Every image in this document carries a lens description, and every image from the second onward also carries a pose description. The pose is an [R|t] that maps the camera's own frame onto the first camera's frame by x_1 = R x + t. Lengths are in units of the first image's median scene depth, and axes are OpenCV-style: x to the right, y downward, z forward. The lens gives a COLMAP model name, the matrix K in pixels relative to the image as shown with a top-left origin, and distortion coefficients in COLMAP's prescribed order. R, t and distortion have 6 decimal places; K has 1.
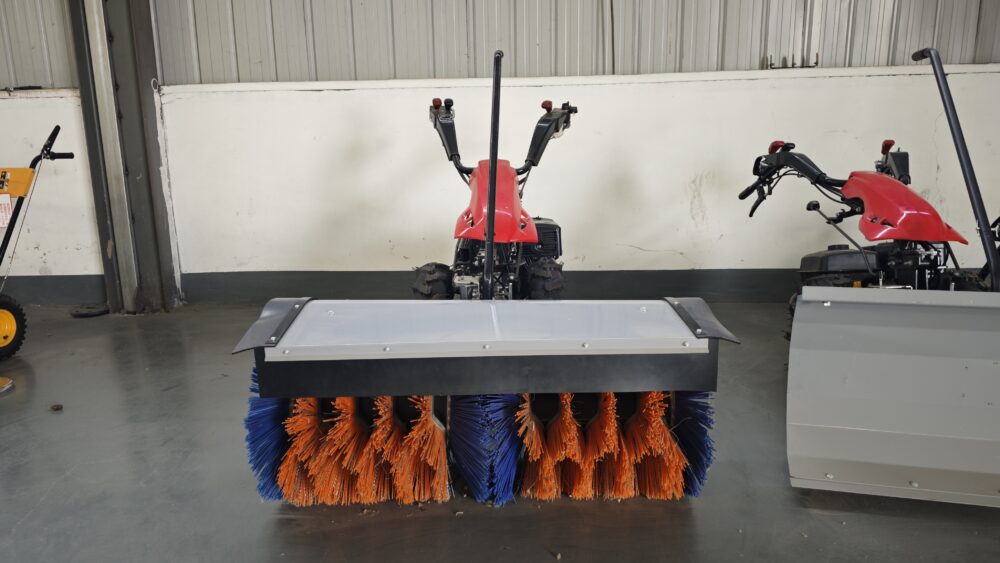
lens RADIAL K [[702.5, 0, 497.5], [0, 702.5, 289.8], [0, 0, 1]] dist [0.047403, -0.051059]
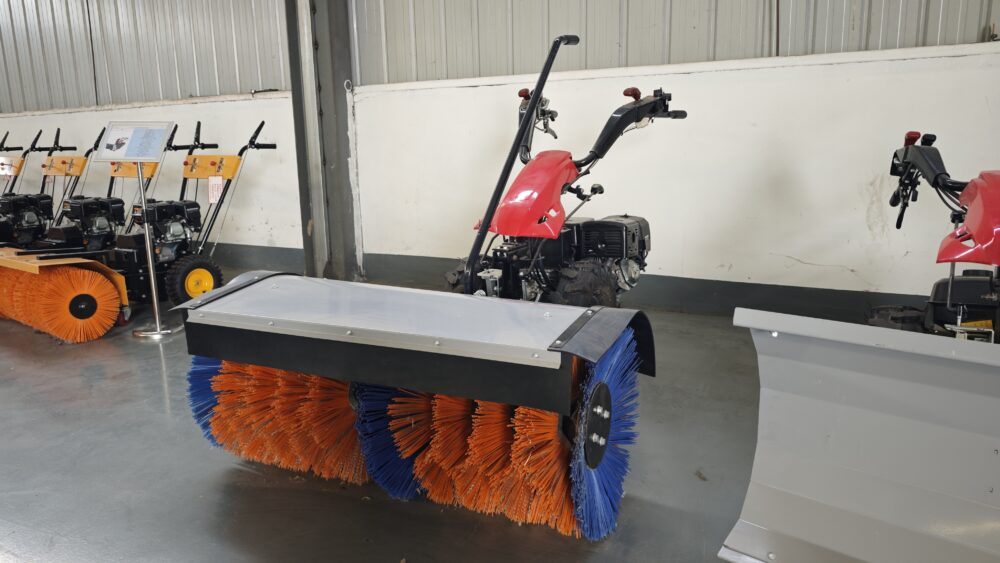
lens RADIAL K [[702.5, 0, 494.3], [0, 702.5, 289.3], [0, 0, 1]] dist [0.047403, -0.051059]
pose [[0.902842, 0.092920, -0.419811, 0.239377], [-0.093481, 0.995434, 0.019289, -0.007154], [0.419687, 0.021830, 0.907406, 0.077359]]
